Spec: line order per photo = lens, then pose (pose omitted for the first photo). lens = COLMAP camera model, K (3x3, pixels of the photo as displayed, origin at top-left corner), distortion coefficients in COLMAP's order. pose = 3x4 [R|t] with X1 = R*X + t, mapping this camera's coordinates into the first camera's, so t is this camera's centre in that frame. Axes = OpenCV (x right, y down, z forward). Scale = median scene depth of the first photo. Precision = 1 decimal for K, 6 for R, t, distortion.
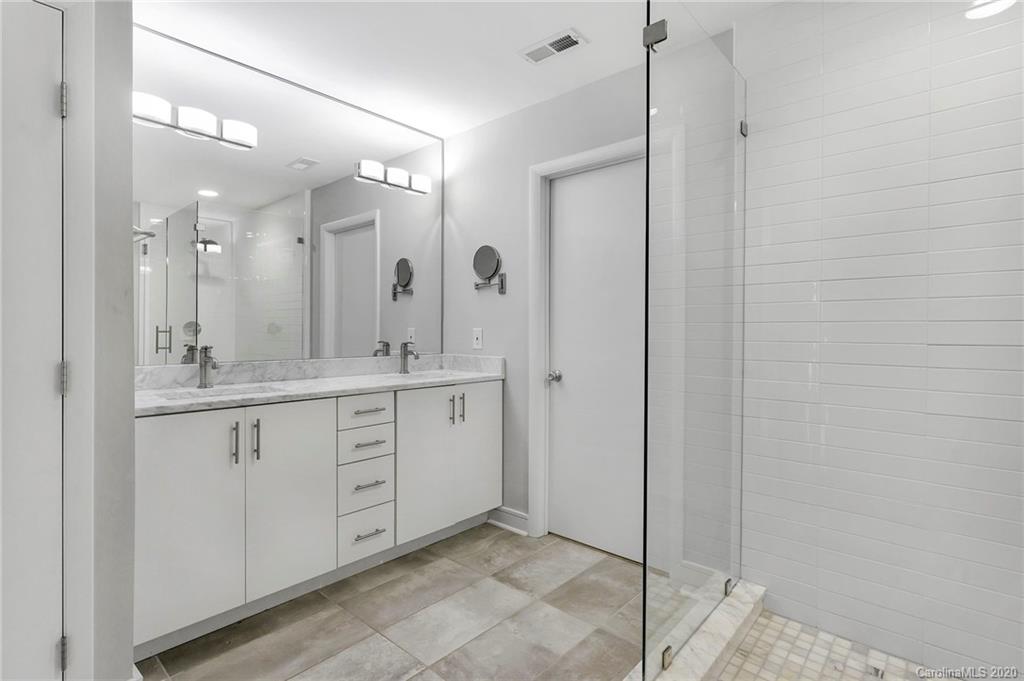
lens RADIAL K [[511.1, 0, 512.0], [0, 511.1, 340.5], [0, 0, 1]] dist [-0.003648, 0.000359]
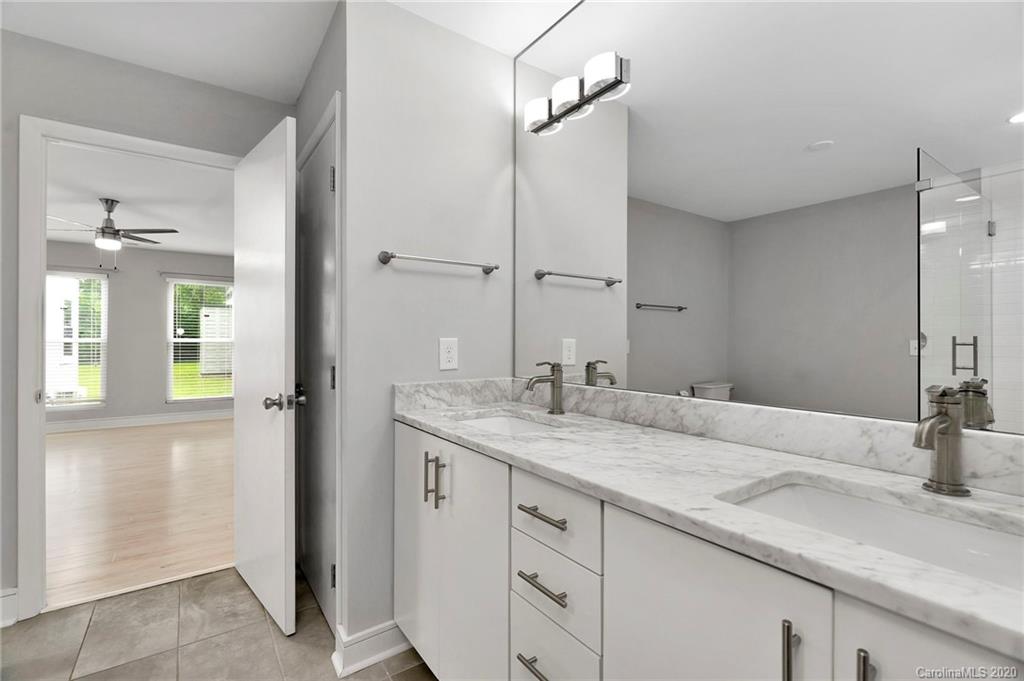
lens RADIAL K [[454.1, 0, 512.0], [0, 454.1, 340.5], [0, 0, 1]] dist [0.000730, 0.000109]
pose [[-0.250350, -0.006113, -0.968136, 0.111529], [-0.015557, 0.999876, -0.002291, -0.019376], [0.968031, 0.014488, -0.250414, 0.936993]]
